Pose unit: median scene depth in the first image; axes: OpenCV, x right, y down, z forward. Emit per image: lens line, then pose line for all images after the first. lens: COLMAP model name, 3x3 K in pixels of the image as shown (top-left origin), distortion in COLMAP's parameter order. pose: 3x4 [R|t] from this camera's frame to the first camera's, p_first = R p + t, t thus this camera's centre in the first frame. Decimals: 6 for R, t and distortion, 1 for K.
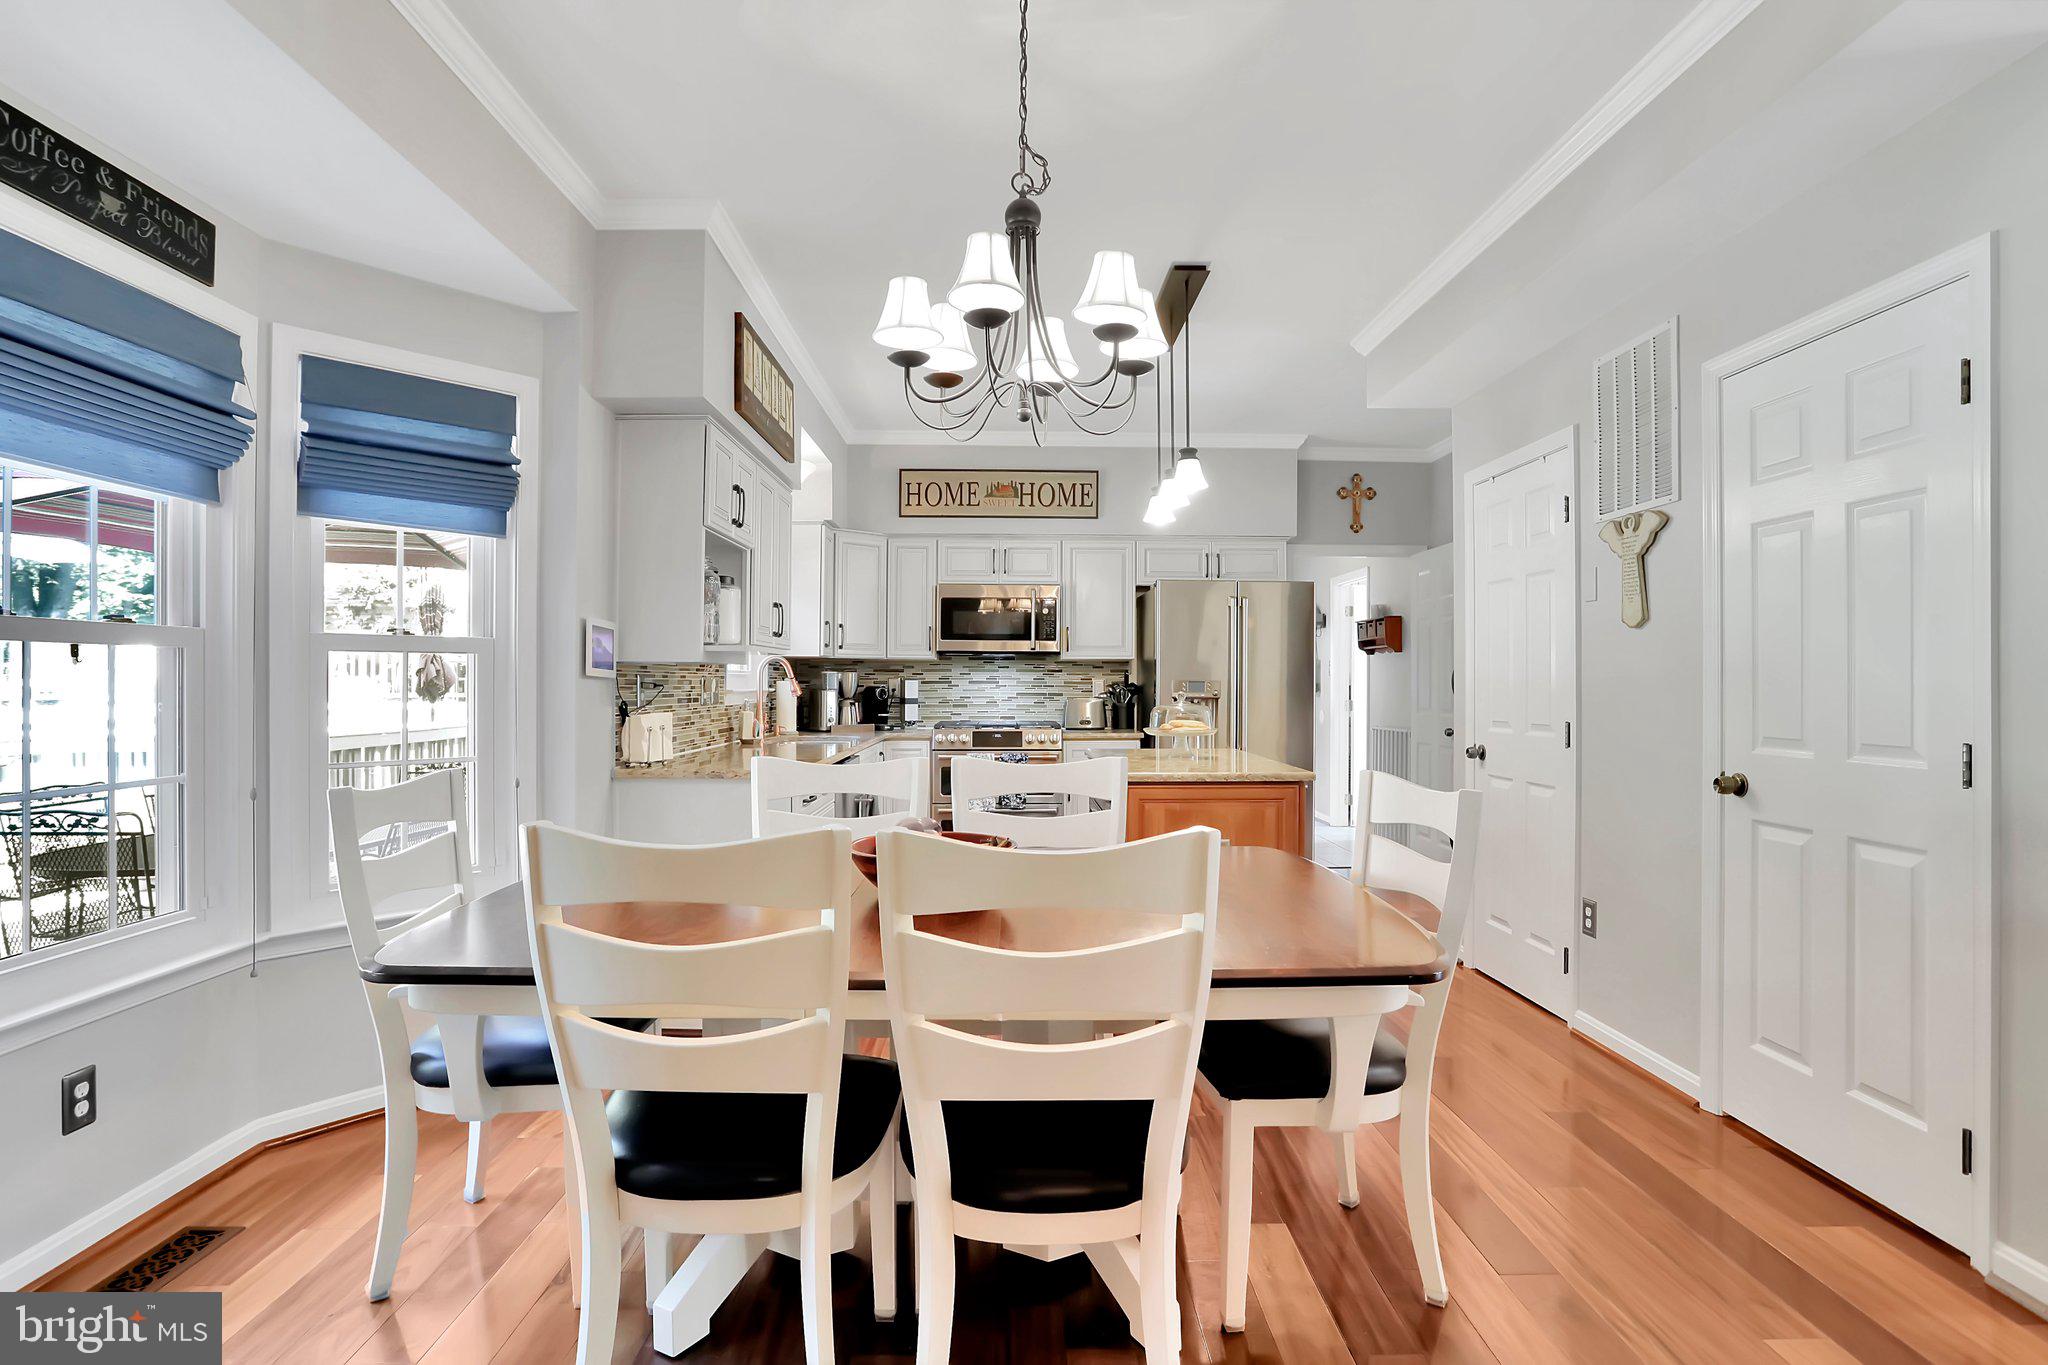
lens RADIAL K [[1065.9, 0, 1072.7], [0, 1065.9, 678.7], [0, 0, 1]] dist [-0.063766, 0.040618]
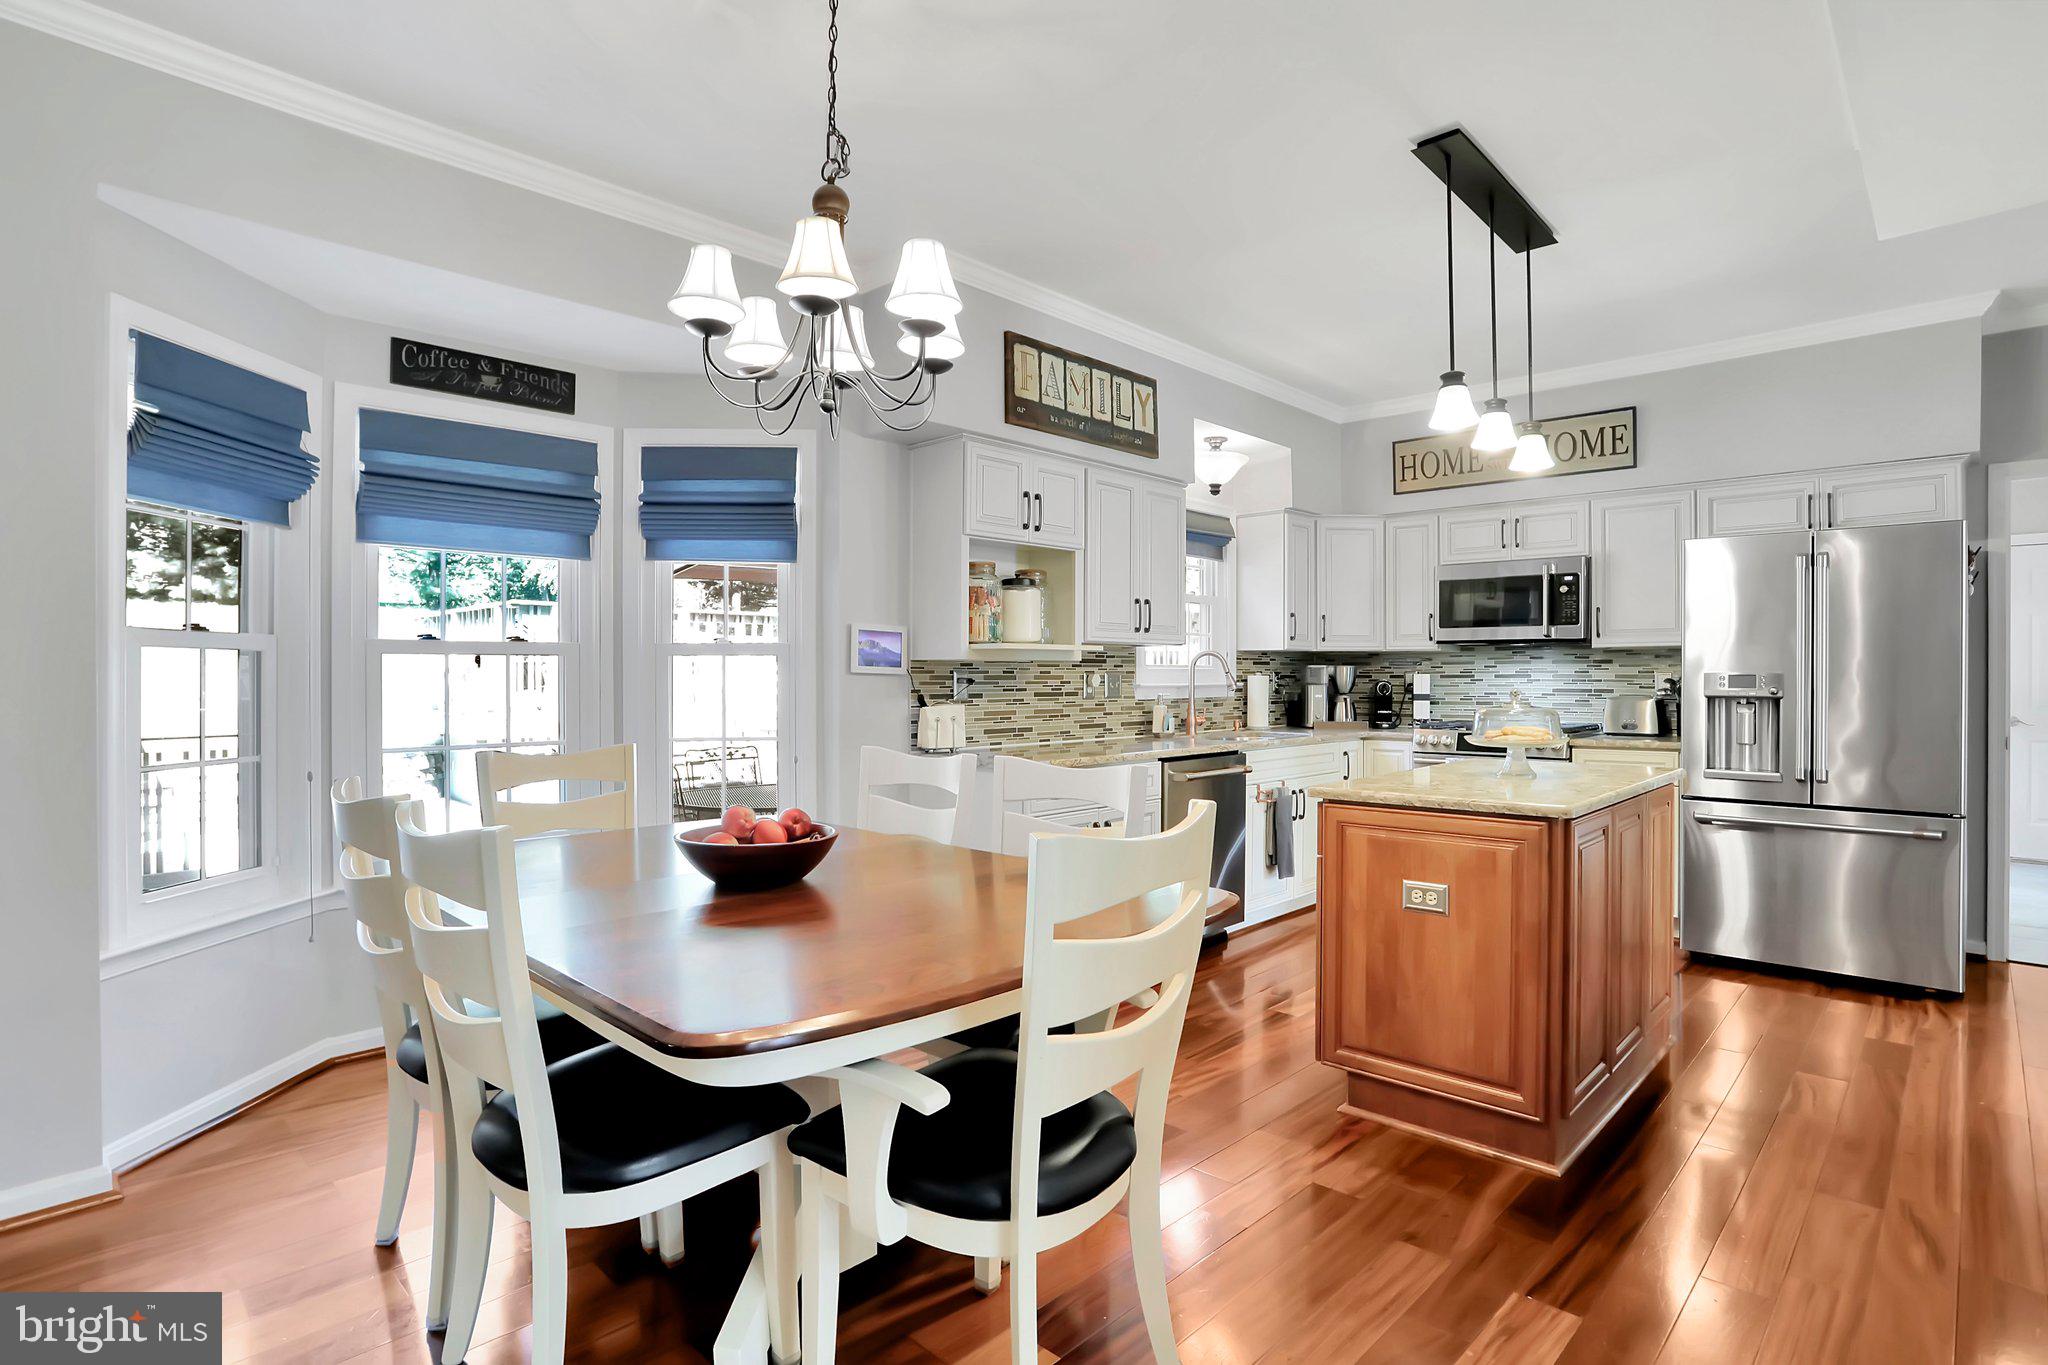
lens RADIAL K [[1065.9, 0, 1072.7], [0, 1065.9, 678.7], [0, 0, 1]] dist [-0.063766, 0.040618]
pose [[0.708427, -0.000421, -0.705784, 0.289018], [0.004720, 0.999980, 0.004141, 0.000184], [0.705769, -0.006265, 0.708415, 0.167028]]
